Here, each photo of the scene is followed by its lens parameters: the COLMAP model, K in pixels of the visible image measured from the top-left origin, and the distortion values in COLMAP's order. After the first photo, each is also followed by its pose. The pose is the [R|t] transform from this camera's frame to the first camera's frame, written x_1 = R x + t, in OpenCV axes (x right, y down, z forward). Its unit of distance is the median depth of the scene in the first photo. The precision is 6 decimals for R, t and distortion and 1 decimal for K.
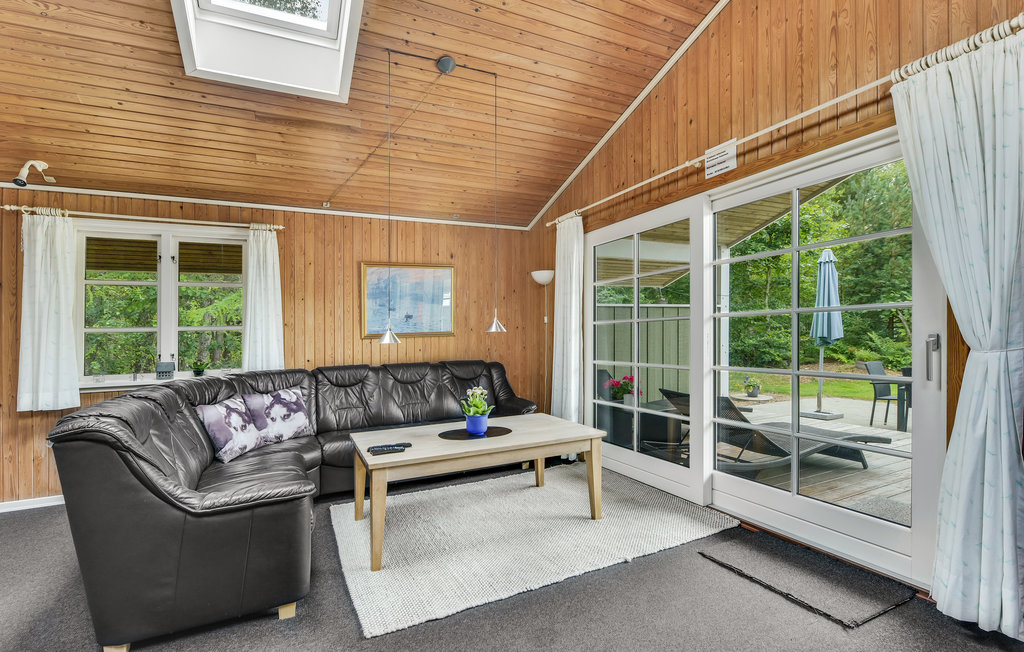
lens RADIAL K [[459.5, 0, 512.0], [0, 459.5, 326.0], [0, 0, 1]] dist [-0.004214, -0.000846]
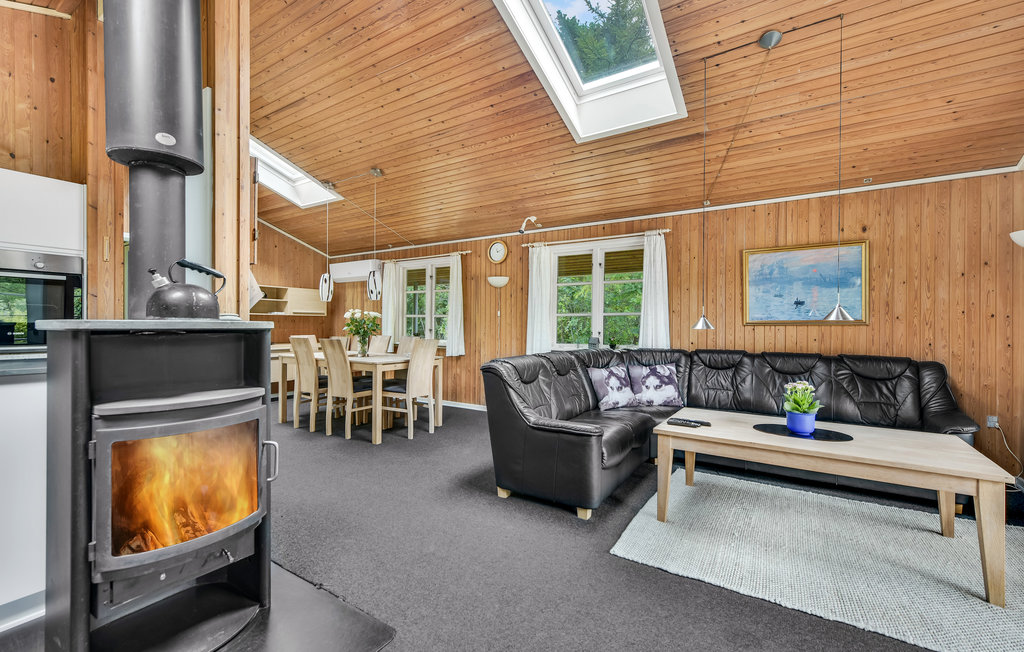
lens RADIAL K [[446.0, 0, 512.6], [0, 446.0, 310.7], [0, 0, 1]] dist [0.002222, 0.000355]
pose [[0.519088, 0.000576, -0.854721, 0.314528], [-0.003094, 0.999994, -0.001205, -0.002166], [0.854715, 0.003270, 0.519087, 0.052136]]
